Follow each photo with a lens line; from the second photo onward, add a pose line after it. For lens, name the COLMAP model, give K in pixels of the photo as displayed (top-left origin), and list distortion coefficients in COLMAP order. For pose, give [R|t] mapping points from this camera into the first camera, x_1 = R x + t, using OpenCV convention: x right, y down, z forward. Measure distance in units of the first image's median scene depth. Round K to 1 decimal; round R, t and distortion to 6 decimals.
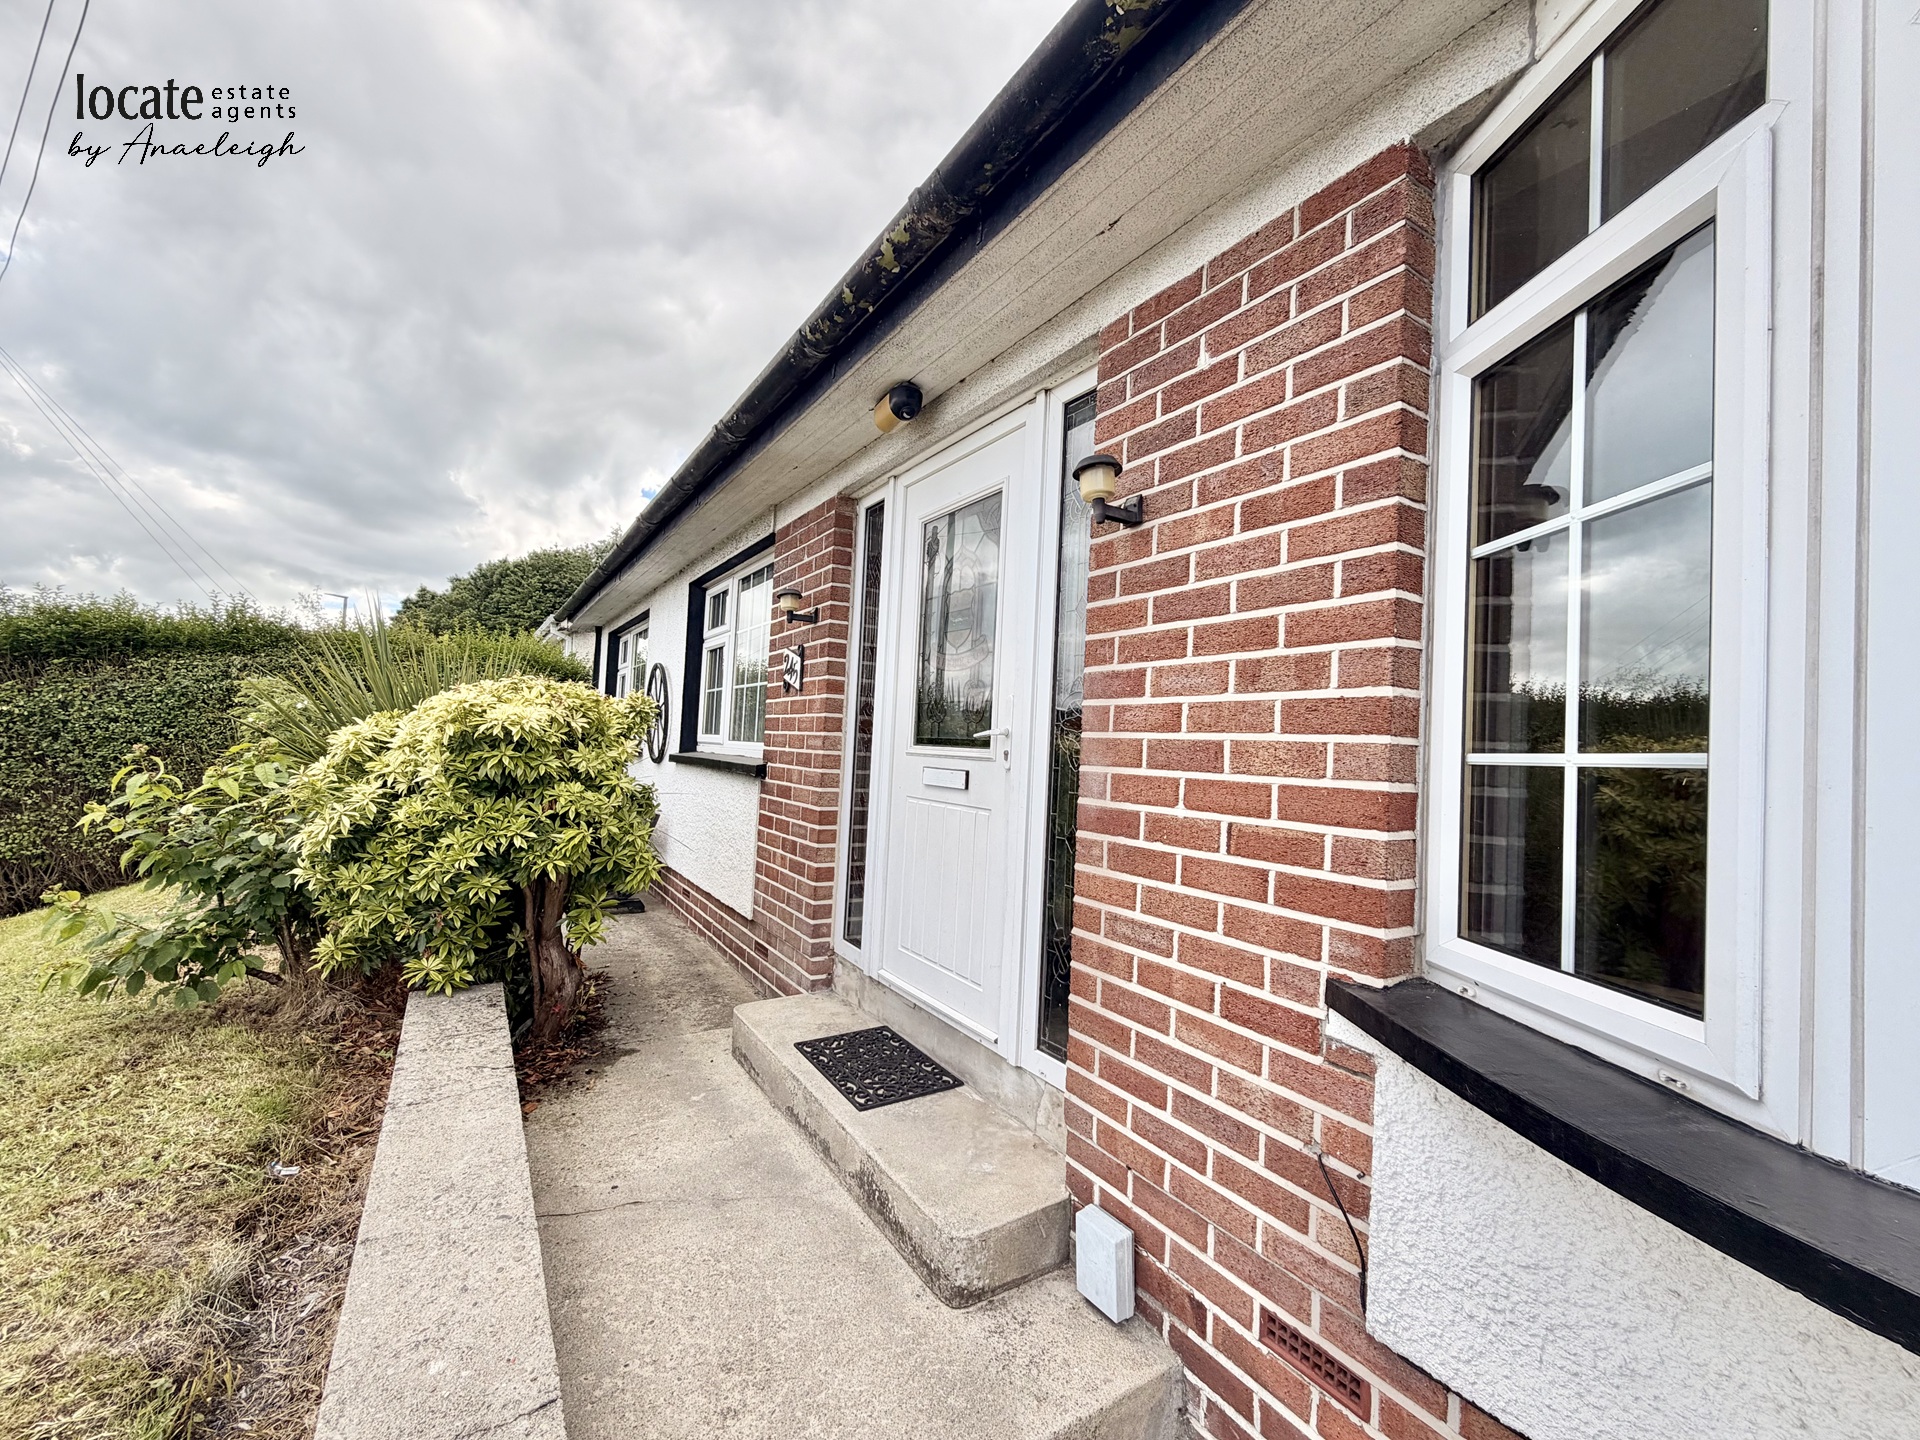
lens RADIAL K [[767.0, 0, 953.0], [0, 767.0, 721.3], [0, 0, 1]] dist [-0.000914, -0.000063]
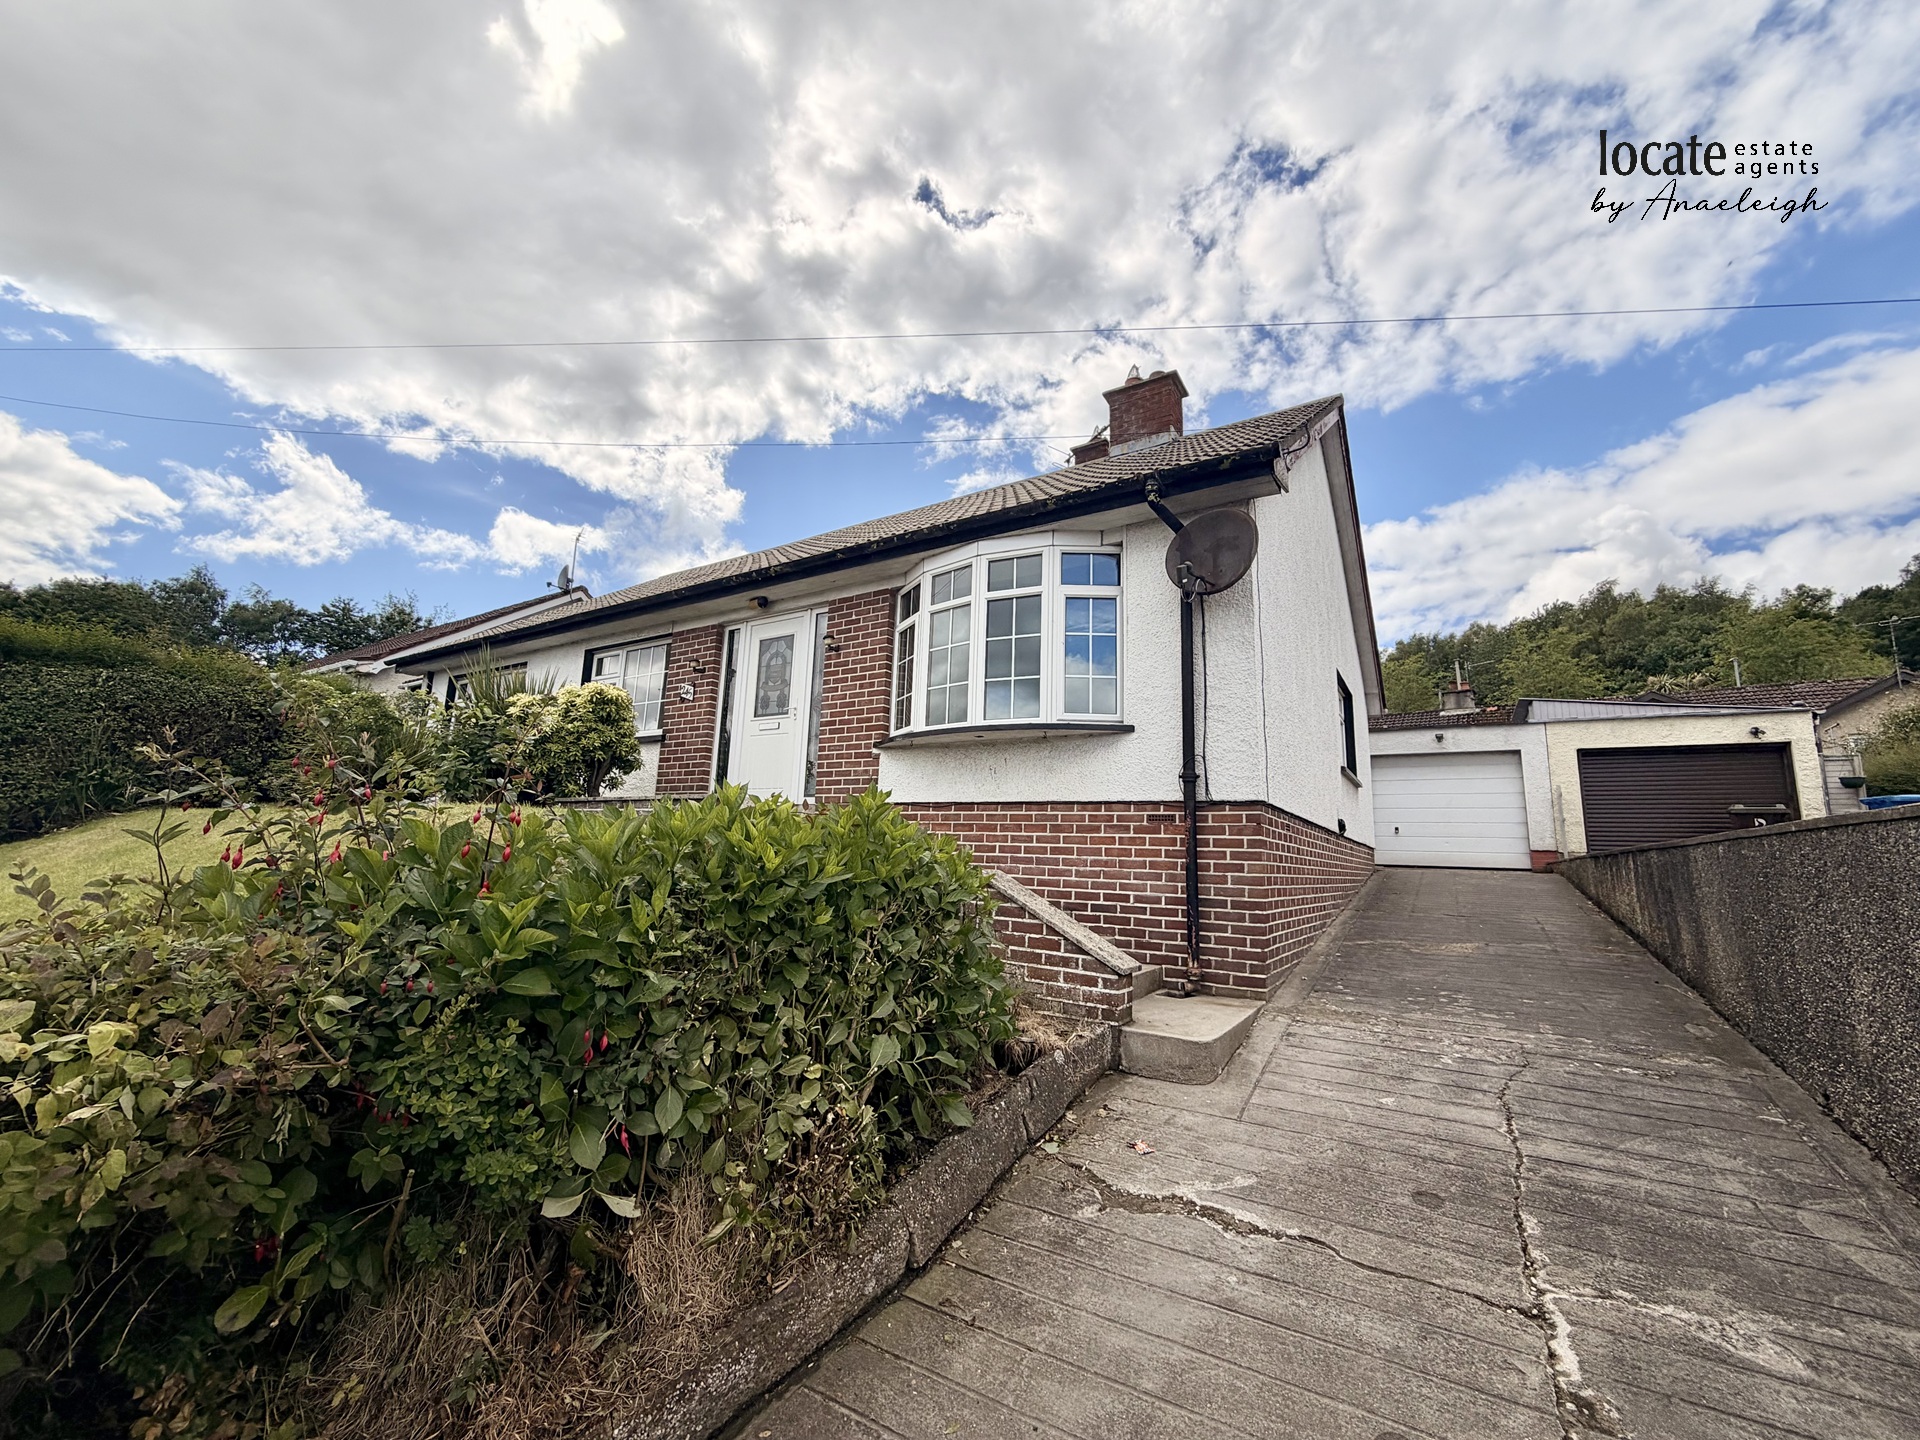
lens RADIAL K [[767.0, 0, 959.1], [0, 767.0, 722.5], [0, 0, 1]] dist [-0.000914, -0.000063]
pose [[0.906500, 0.059050, 0.418056, -0.858602], [-0.006259, 0.991942, -0.126541, 0.631771], [-0.422159, 0.112093, 0.899565, -2.905442]]
